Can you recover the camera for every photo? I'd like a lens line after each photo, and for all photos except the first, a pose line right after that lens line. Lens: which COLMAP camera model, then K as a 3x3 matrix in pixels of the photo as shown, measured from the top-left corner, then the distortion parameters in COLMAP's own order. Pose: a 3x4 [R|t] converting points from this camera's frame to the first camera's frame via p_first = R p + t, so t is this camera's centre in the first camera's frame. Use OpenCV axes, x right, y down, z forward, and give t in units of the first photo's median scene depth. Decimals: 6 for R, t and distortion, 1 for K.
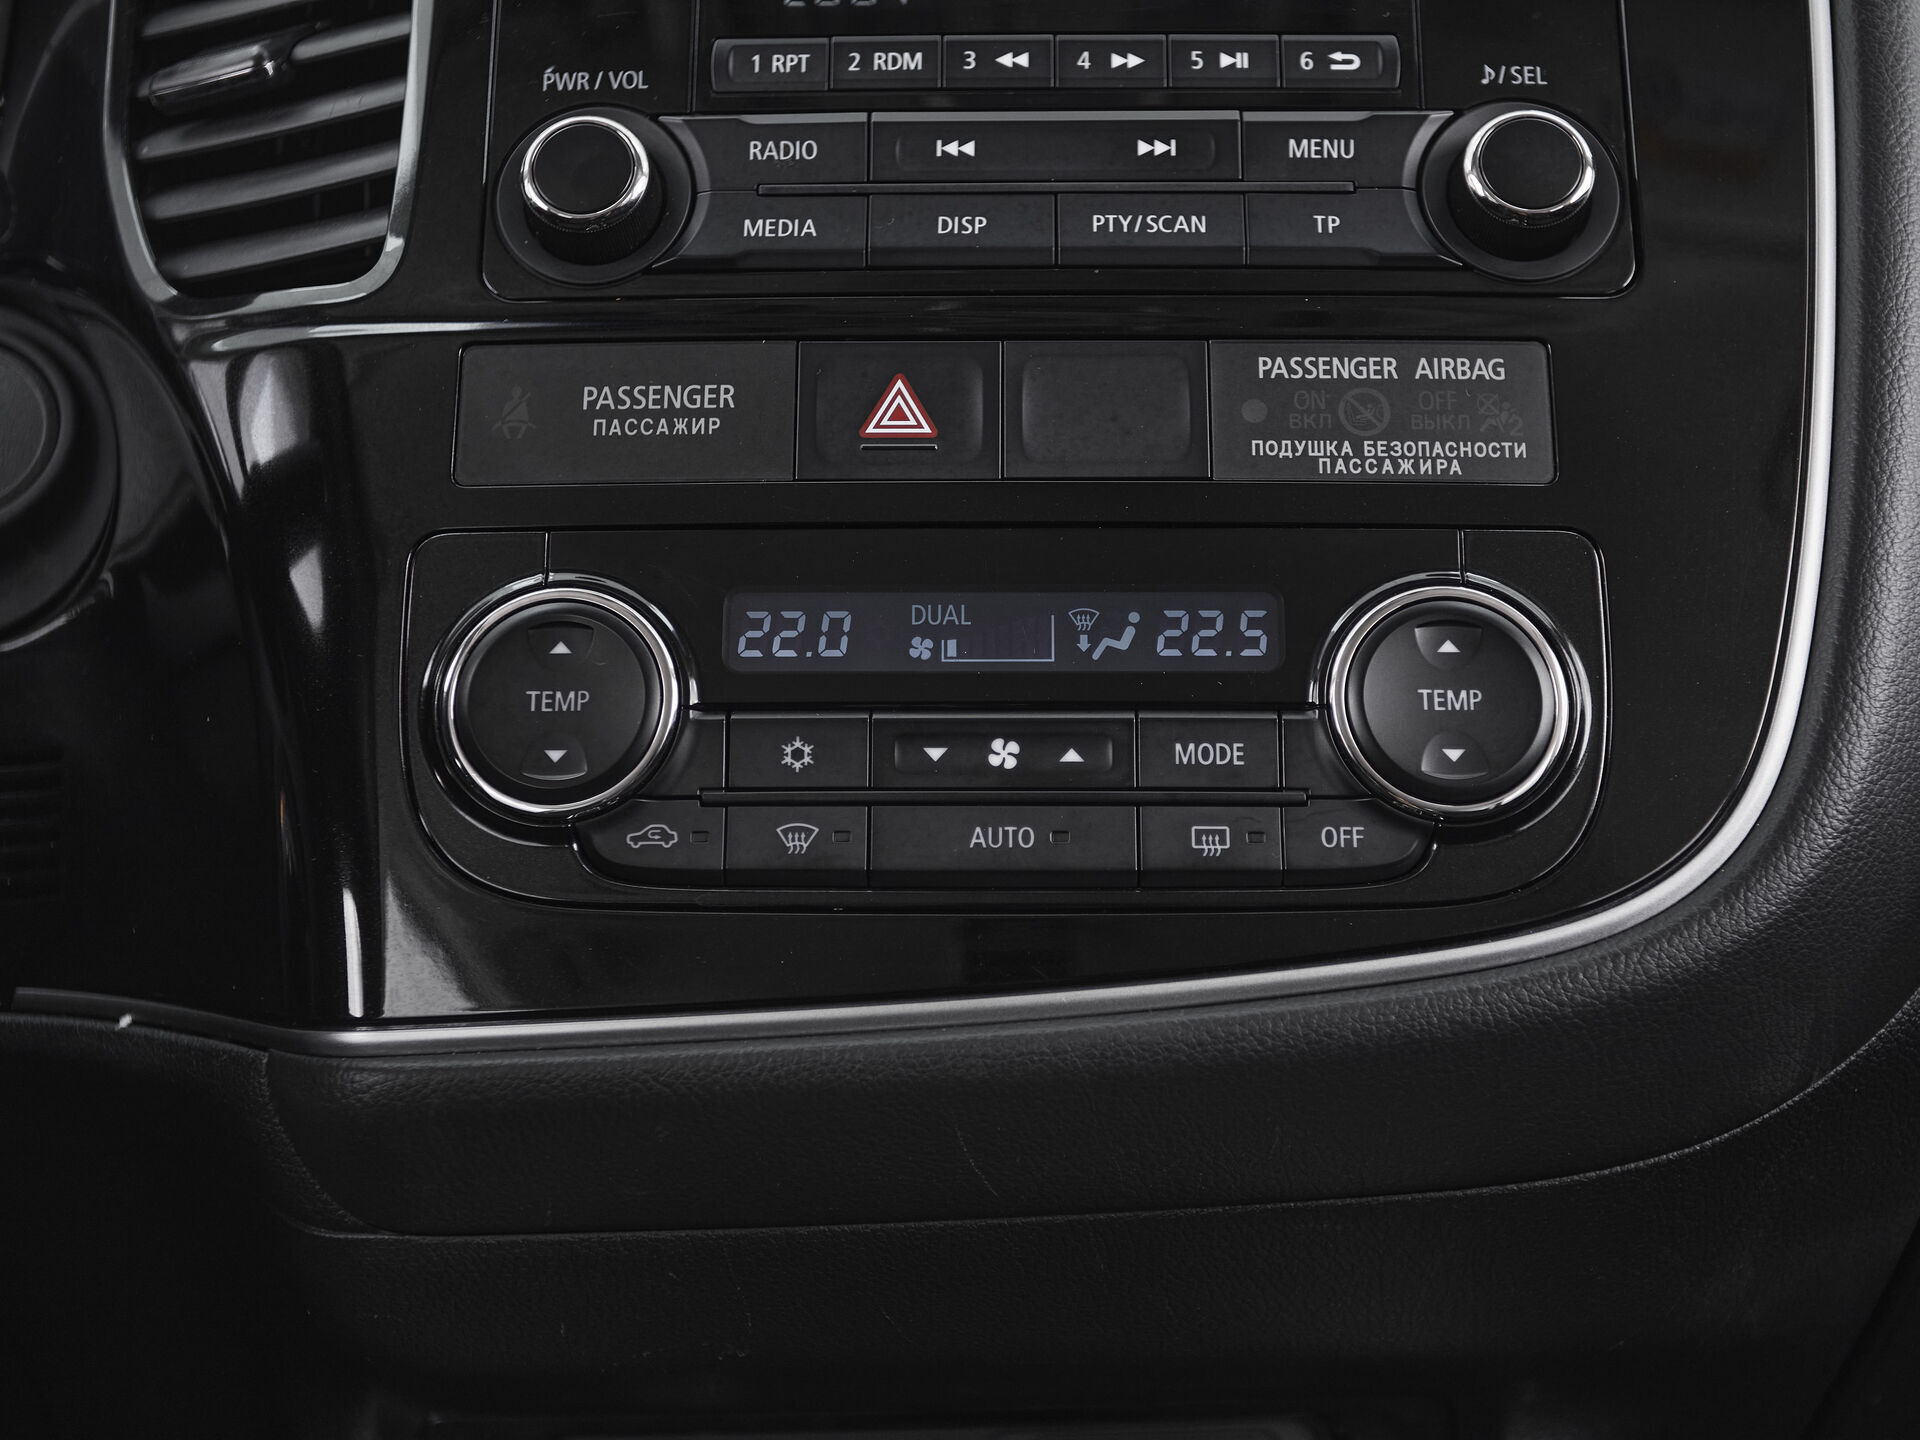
lens RADIAL K [[2326.5, 0, 970.0], [0, 2326.5, 719.3], [0, 0, 1]] dist [0.022044, 0.000000]
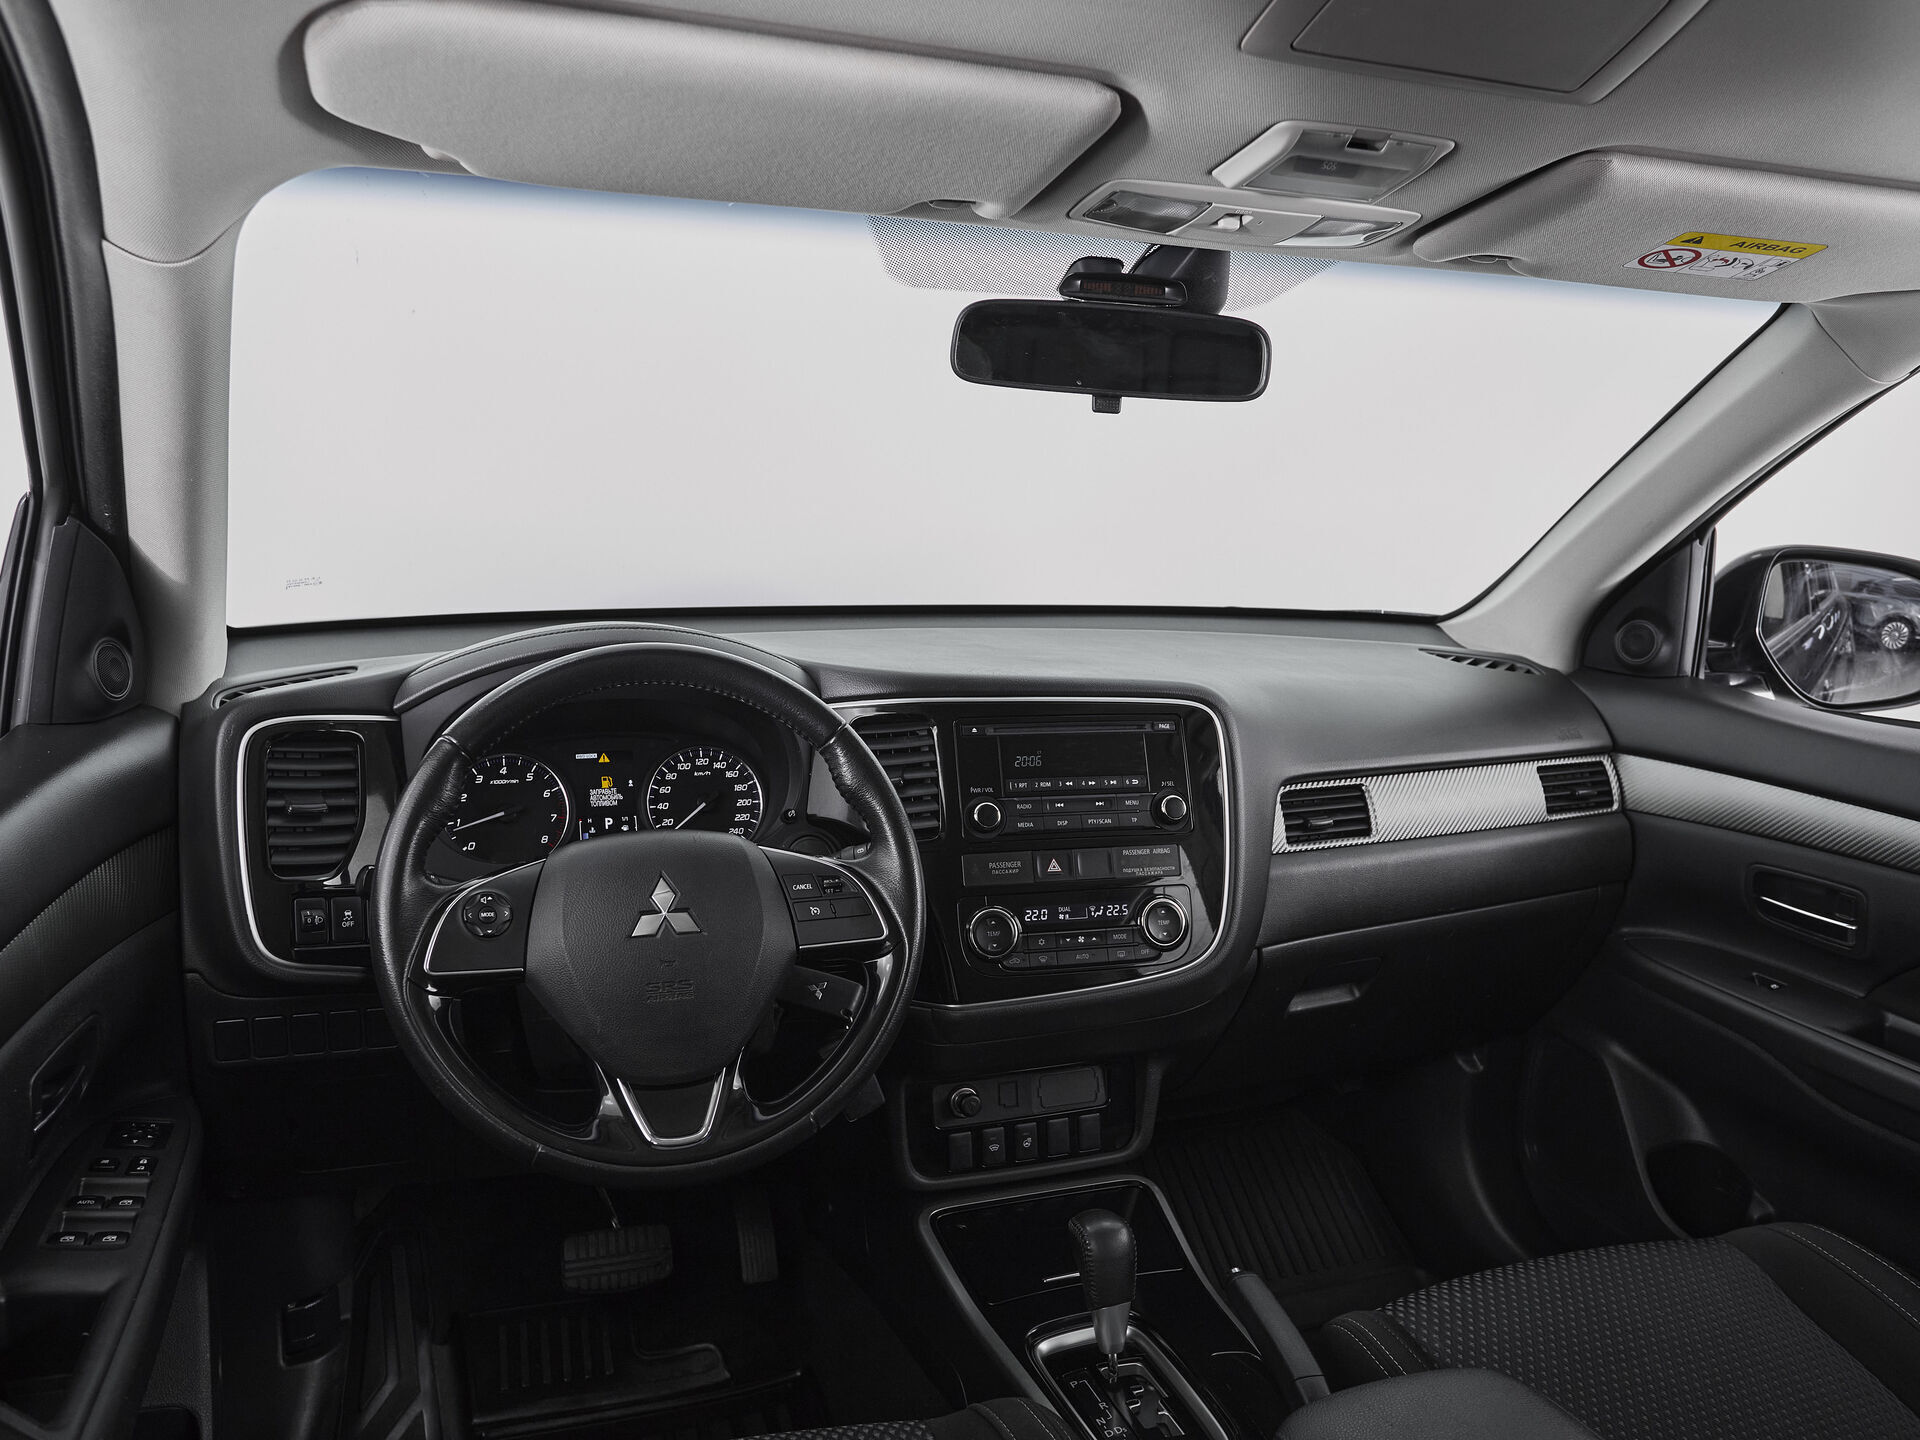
lens RADIAL K [[1451.2, 0, 966.8], [0, 1451.2, 713.2], [0, 0, 1]] dist [-0.046671, 0.032225]
pose [[0.957333, -0.019324, 0.288342, -1.057591], [0.002551, 0.998288, 0.058431, -0.621923], [-0.288977, -0.055203, 0.955743, -1.780765]]
